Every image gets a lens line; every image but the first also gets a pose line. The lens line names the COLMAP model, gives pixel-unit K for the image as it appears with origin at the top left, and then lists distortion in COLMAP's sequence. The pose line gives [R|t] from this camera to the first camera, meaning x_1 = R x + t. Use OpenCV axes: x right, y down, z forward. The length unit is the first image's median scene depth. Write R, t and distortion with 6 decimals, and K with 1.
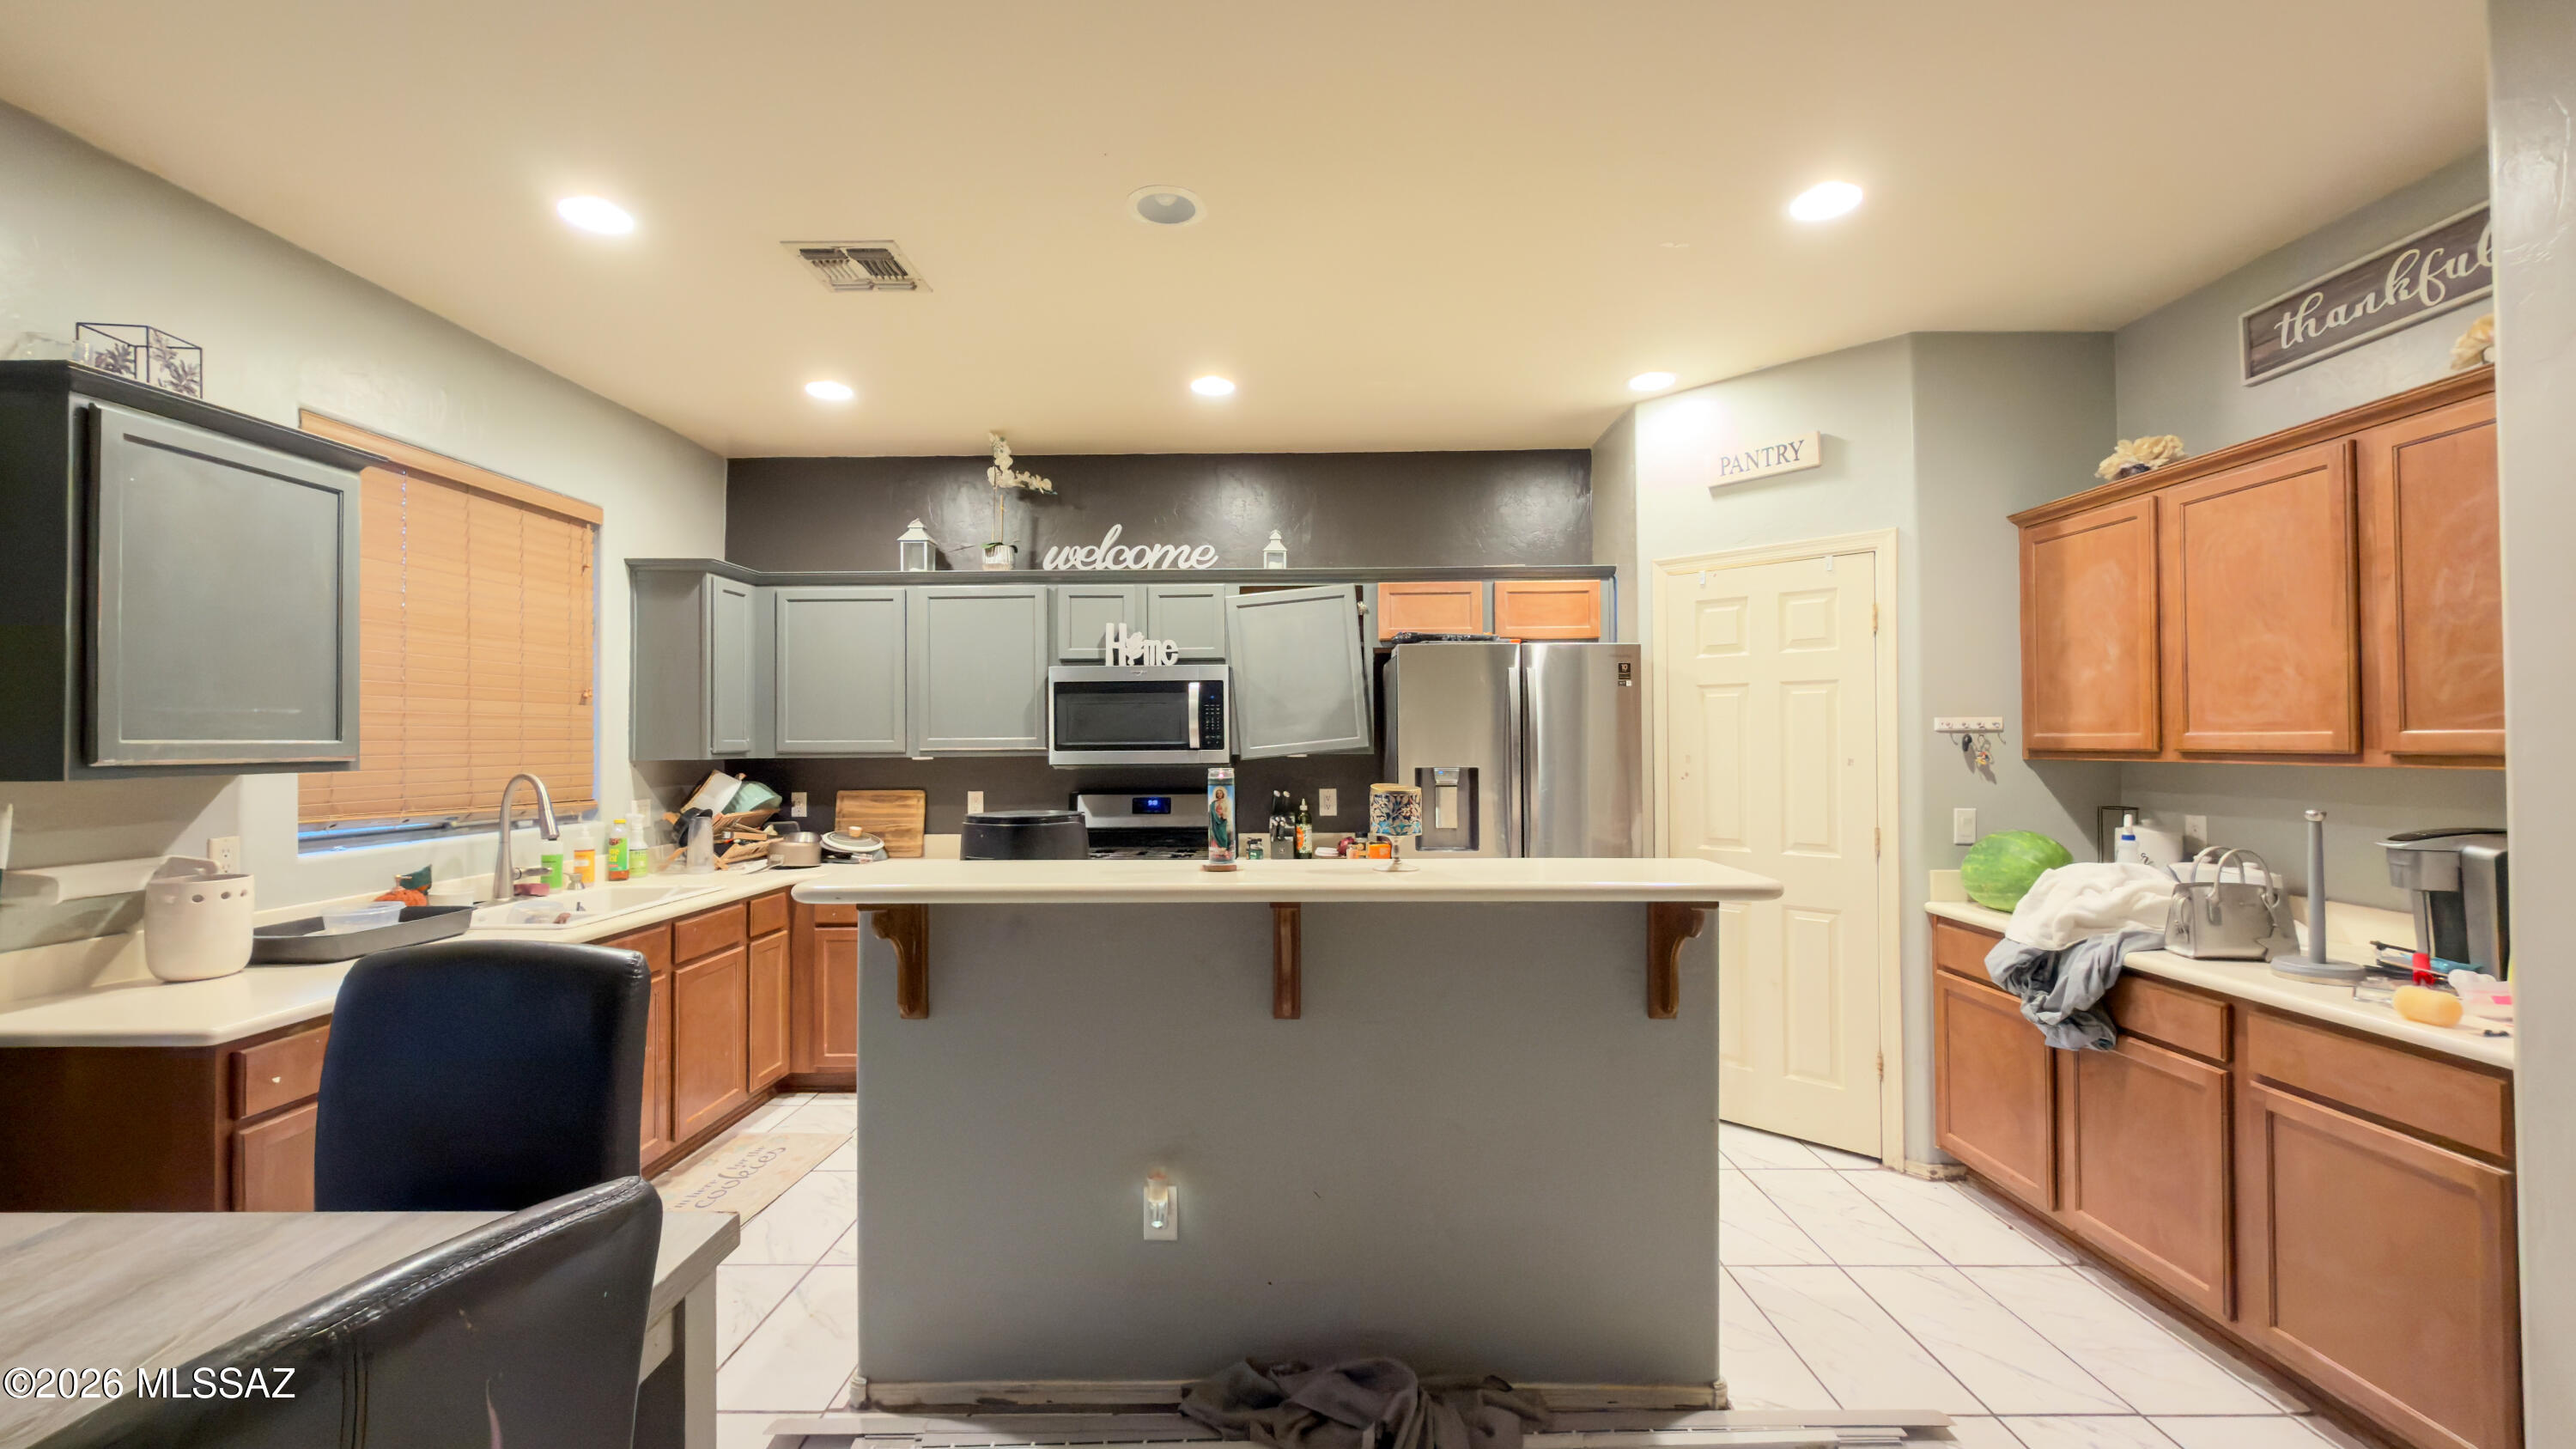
lens RADIAL K [[1025.4, 0, 1288.4], [0, 1025.4, 727.4], [0, 0, 1]] dist [-0.007206, 0.000071]
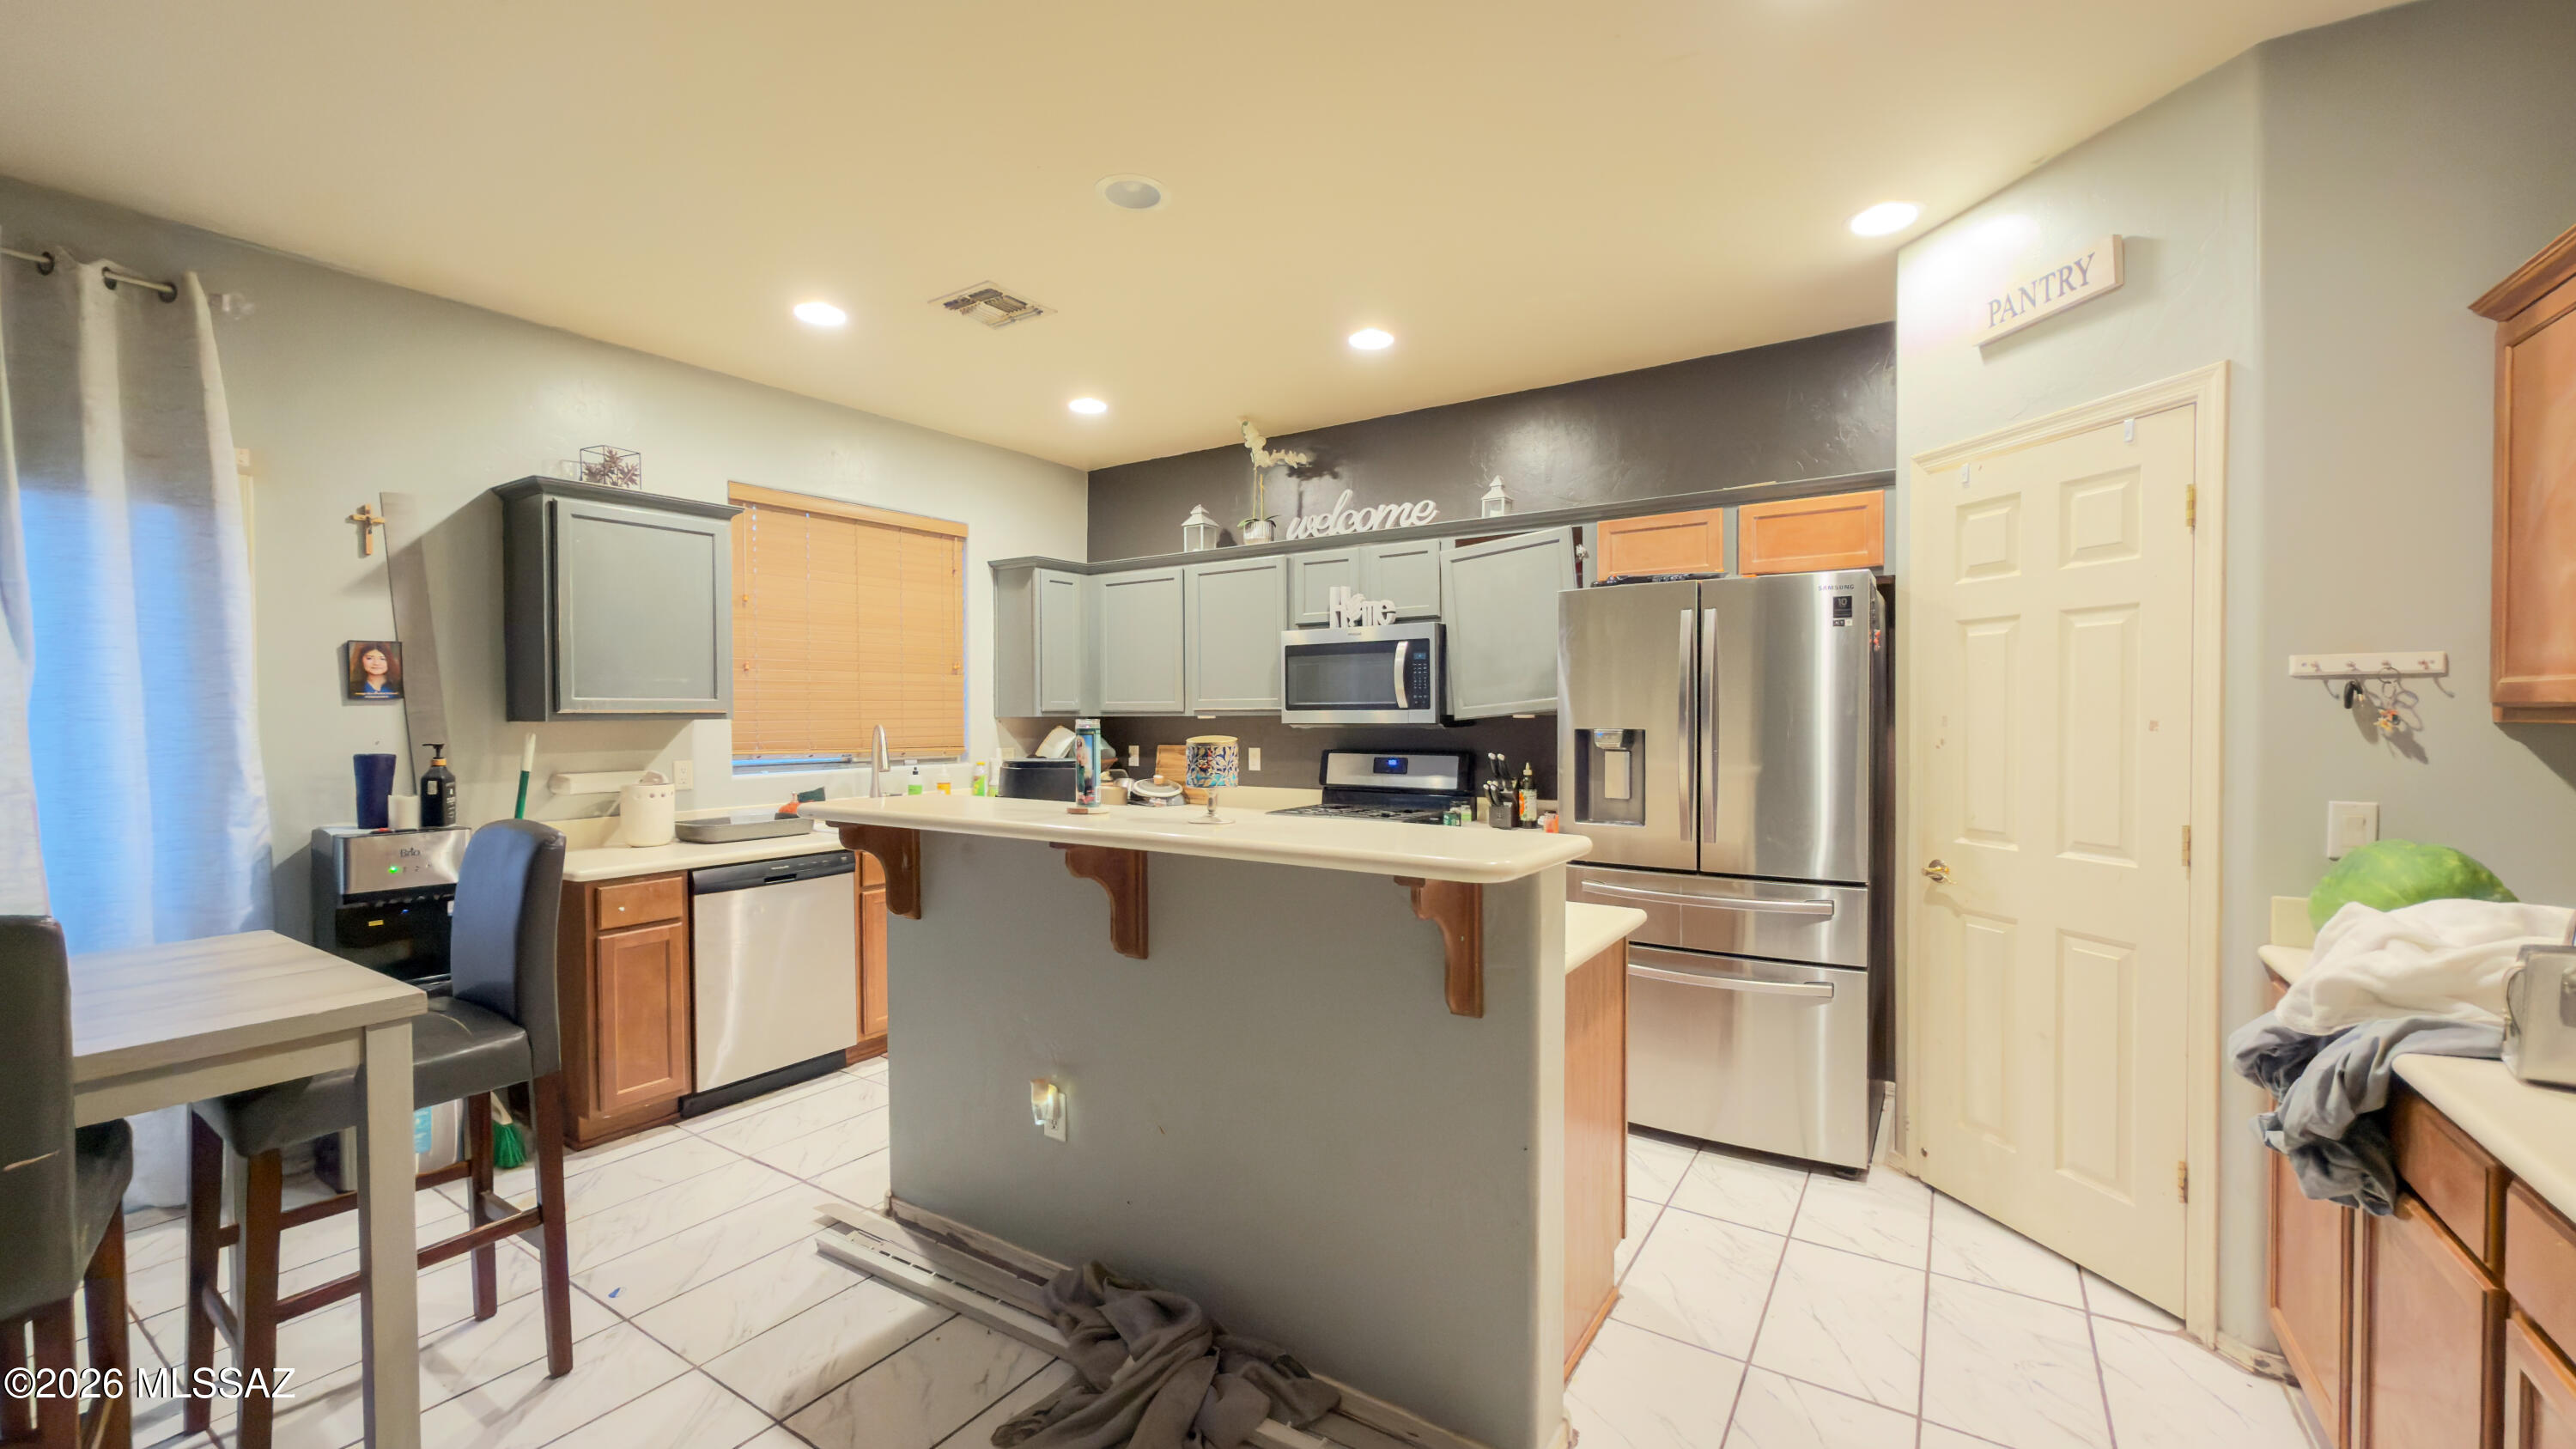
lens RADIAL K [[1025.4, 0, 1283.7], [0, 1025.4, 725.9], [0, 0, 1]] dist [-0.007206, 0.000071]
pose [[0.837532, 0.009285, -0.546309, 0.433671], [0.007146, 0.999584, 0.027944, 0.011407], [0.546341, -0.027308, 0.837118, 0.130474]]
